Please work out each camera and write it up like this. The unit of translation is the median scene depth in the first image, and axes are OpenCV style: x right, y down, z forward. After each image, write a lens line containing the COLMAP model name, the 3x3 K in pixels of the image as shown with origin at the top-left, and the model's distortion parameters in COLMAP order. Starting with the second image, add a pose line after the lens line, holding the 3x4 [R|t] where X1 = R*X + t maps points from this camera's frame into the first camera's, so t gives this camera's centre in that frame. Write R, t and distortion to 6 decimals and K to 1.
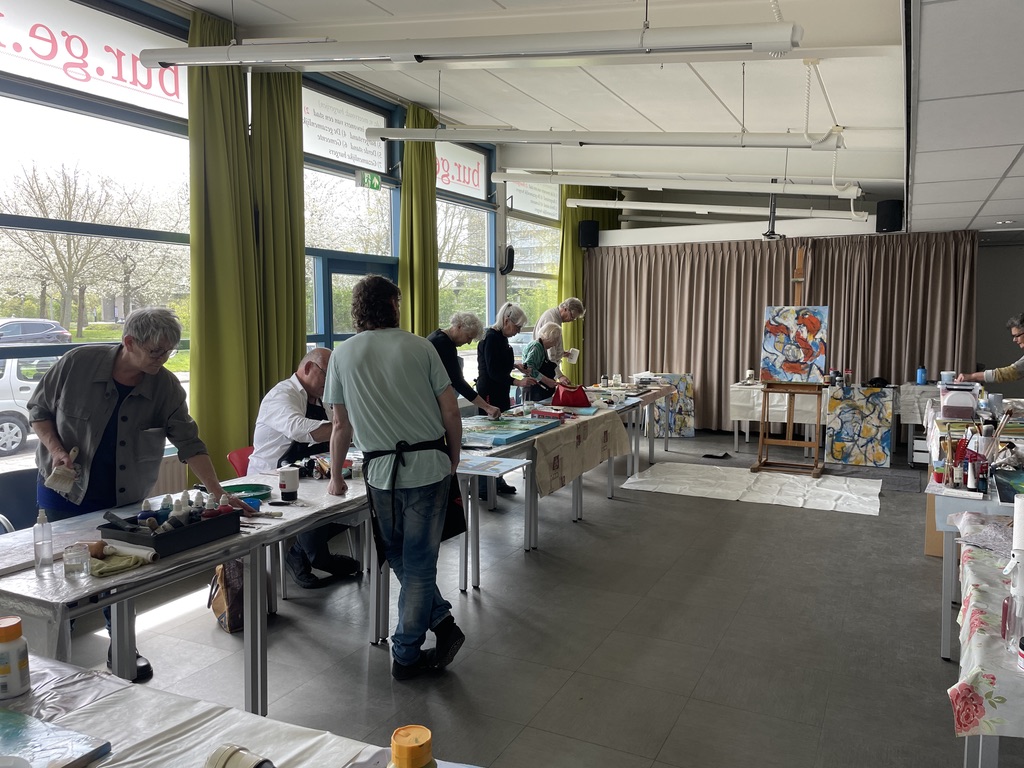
lens RADIAL K [[765.6, 0, 511.3], [0, 765.6, 380.6], [0, 0, 1]] dist [0.062713, -0.079060]
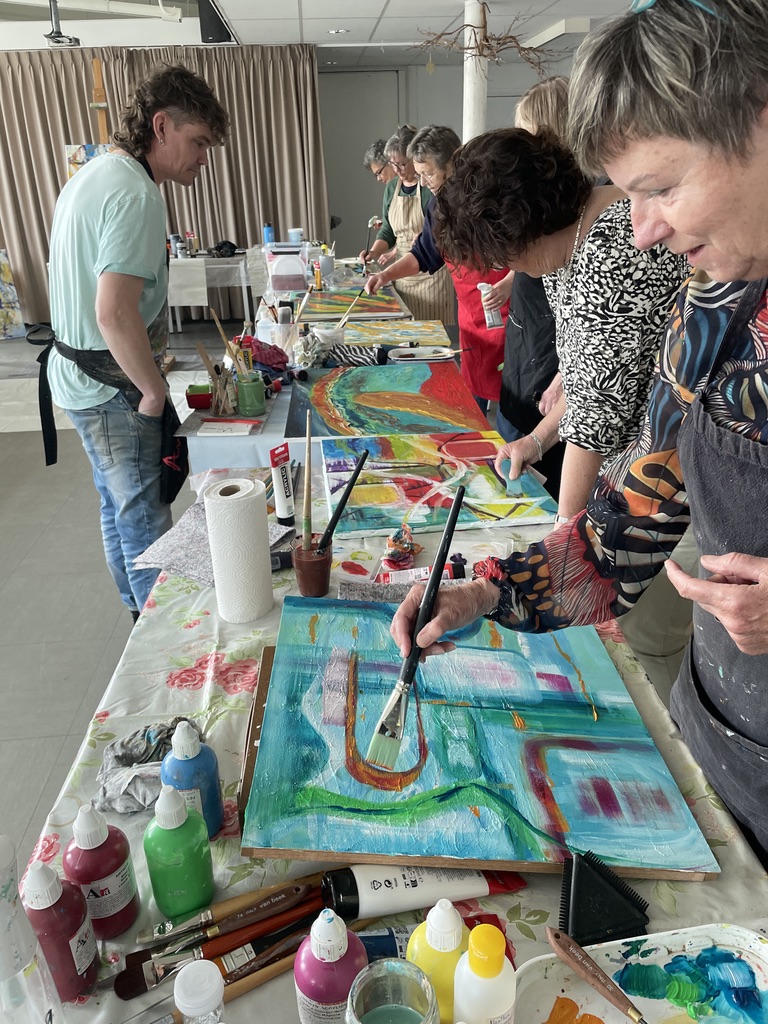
lens RADIAL K [[765.6, 0, 385.9], [0, 765.6, 505.1], [0, 0, 1]] dist [0.062713, -0.079060]
pose [[0.849693, -0.230895, 0.474036, 0.209920], [0.069375, 0.940164, 0.333586, -0.002012], [-0.522694, -0.250560, 0.814869, 0.209593]]
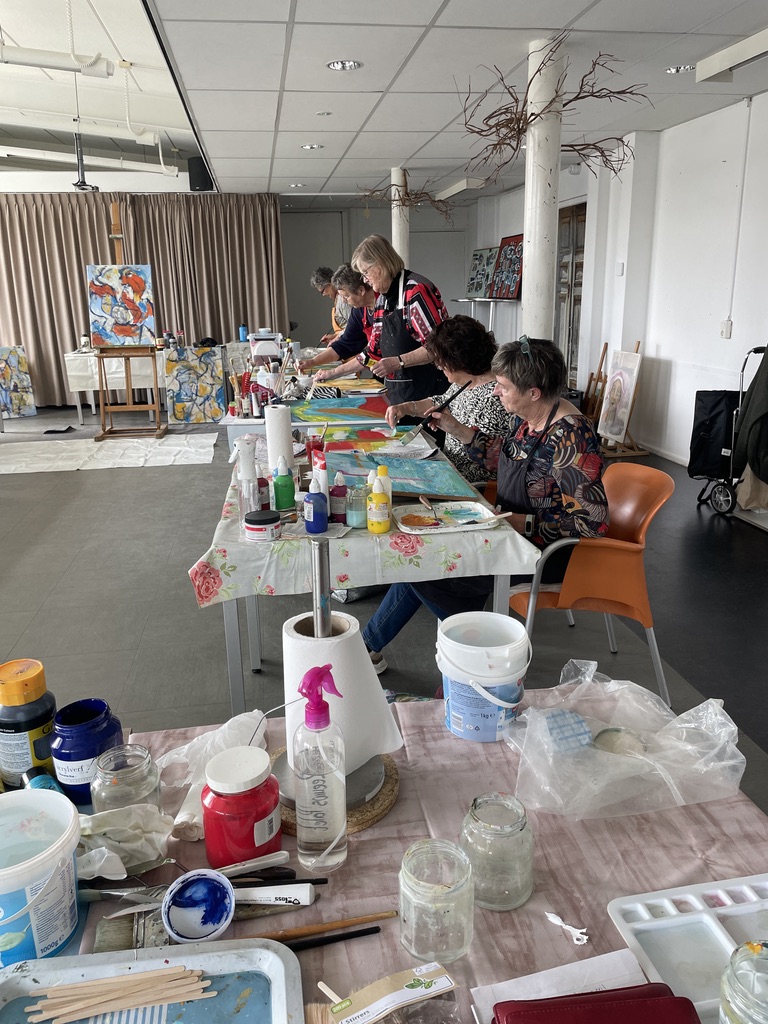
lens RADIAL K [[765.6, 0, 384.0], [0, 765.6, 510.3], [0, 0, 1]] dist [0.062713, -0.079060]
pose [[0.810761, -0.176380, 0.558173, 0.056252], [0.069060, 0.975688, 0.208001, 0.030979], [-0.581289, -0.130092, 0.803230, -0.012412]]
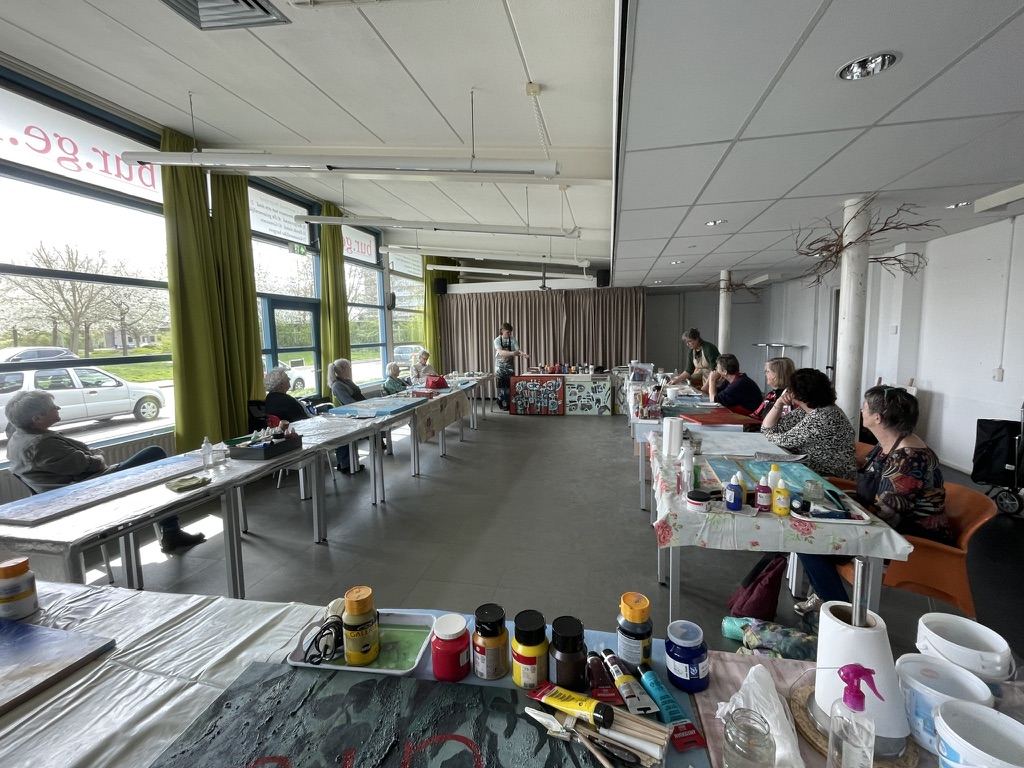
lens RADIAL K [[447.8, 0, 511.6], [0, 447.8, 384.5], [0, 0, 1]] dist [-0.014317, 0.003183]
pose [[0.967259, -0.046255, 0.249540, -0.005049], [0.040851, 0.998806, 0.026791, 0.006699], [-0.250482, -0.015720, 0.967994, 0.016689]]
